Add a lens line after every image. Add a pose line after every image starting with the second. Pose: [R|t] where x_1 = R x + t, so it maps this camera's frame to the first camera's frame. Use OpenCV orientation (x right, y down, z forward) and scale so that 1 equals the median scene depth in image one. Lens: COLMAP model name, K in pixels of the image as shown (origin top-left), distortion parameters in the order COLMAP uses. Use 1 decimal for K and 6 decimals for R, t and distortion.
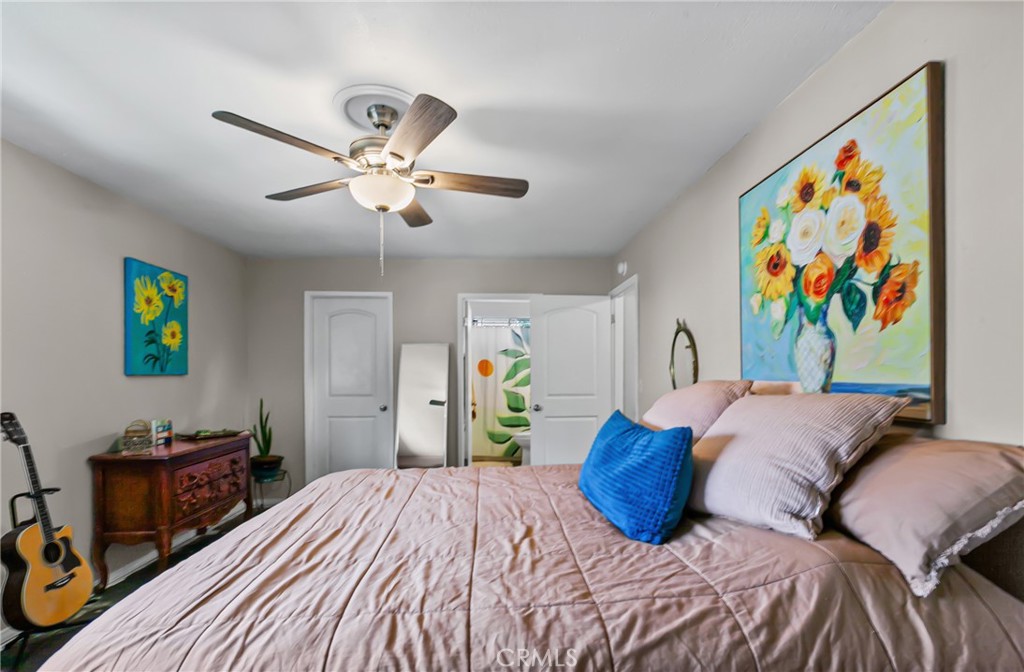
lens RADIAL K [[483.4, 0, 507.8], [0, 483.4, 372.5], [0, 0, 1]] dist [0.000368, 0.000083]
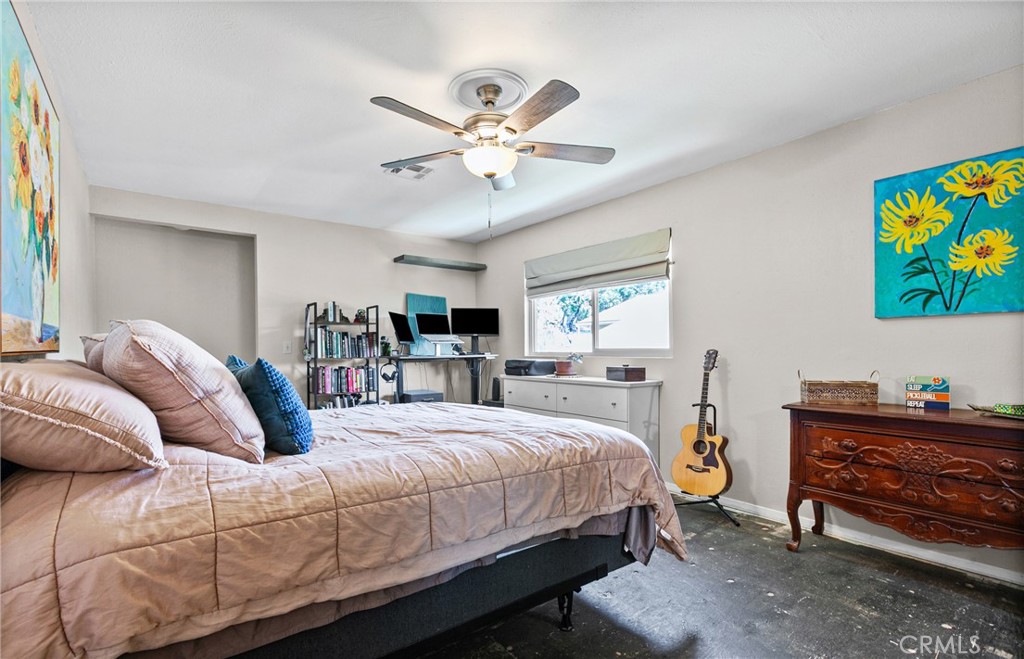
lens RADIAL K [[481.7, 0, 511.4], [0, 481.7, 349.7], [0, 0, 1]] dist [0.000737, 0.000099]
pose [[-0.826341, 0.005952, -0.563138, 0.220772], [0.007135, 0.999975, 0.000098, 0.053220], [0.563125, -0.003937, -0.826363, 1.253522]]
